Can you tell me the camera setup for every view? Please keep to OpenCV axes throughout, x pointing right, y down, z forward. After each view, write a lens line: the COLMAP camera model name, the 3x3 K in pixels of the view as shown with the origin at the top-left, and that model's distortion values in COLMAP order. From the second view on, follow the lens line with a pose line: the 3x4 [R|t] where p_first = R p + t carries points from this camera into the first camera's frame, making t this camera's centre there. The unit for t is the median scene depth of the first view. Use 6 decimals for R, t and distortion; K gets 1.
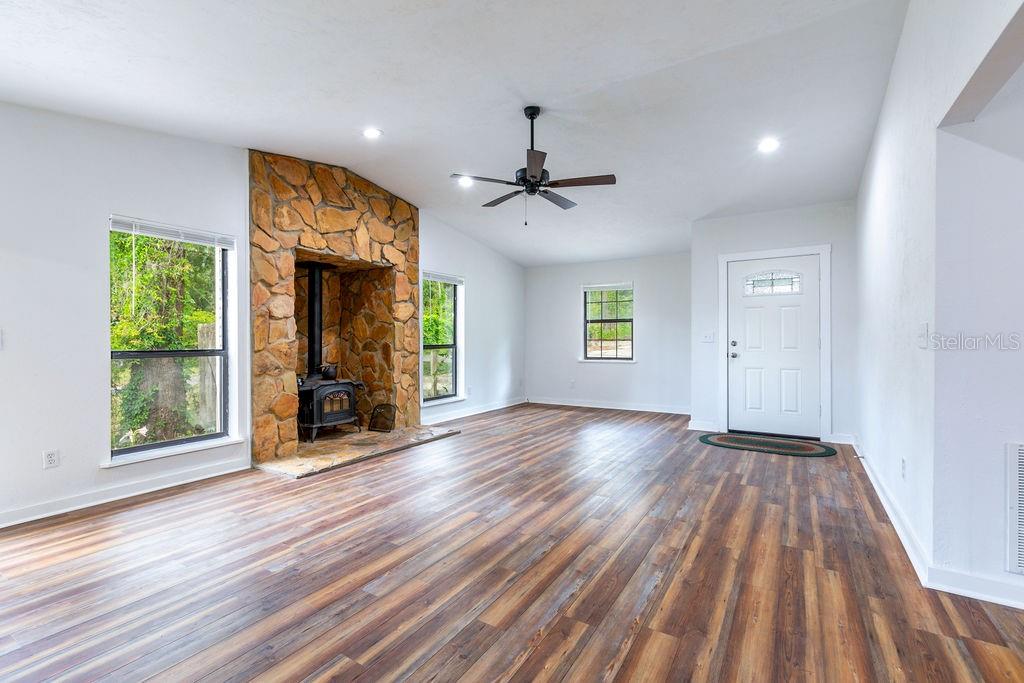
lens RADIAL K [[455.7, 0, 512.5], [0, 455.7, 338.3], [0, 0, 1]] dist [-0.002689, -0.000227]
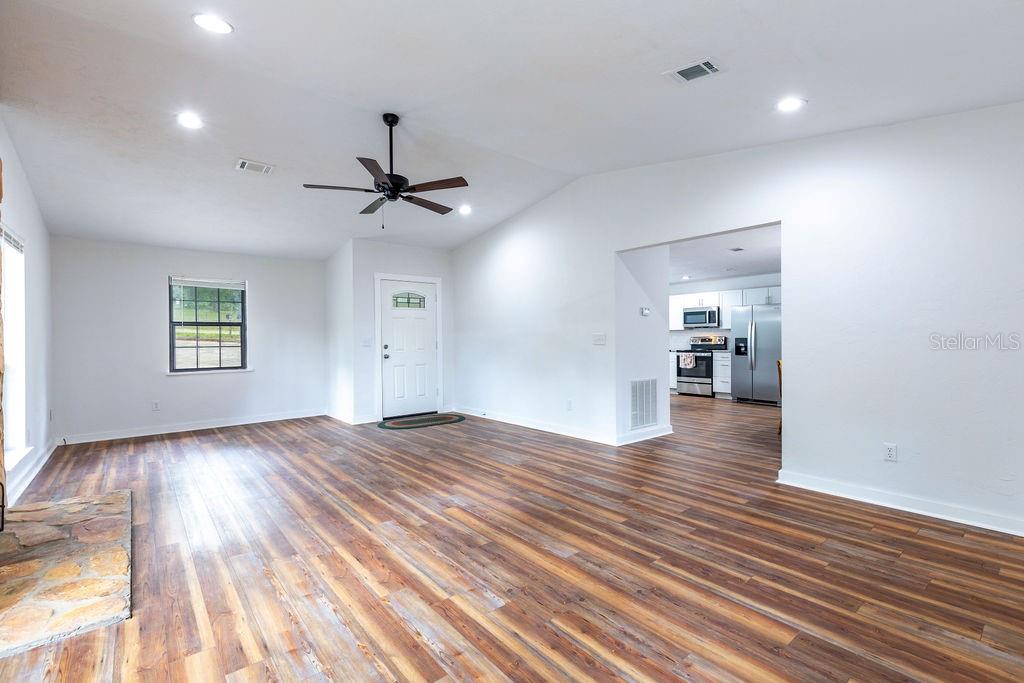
lens RADIAL K [[455.7, 0, 512.5], [0, 455.7, 338.3], [0, 0, 1]] dist [-0.002689, -0.000227]
pose [[0.317805, 0.003657, 0.948149, -1.023311], [0.010206, 0.999921, -0.007278, 0.001517], [-0.948101, 0.011989, 0.317743, 0.524237]]
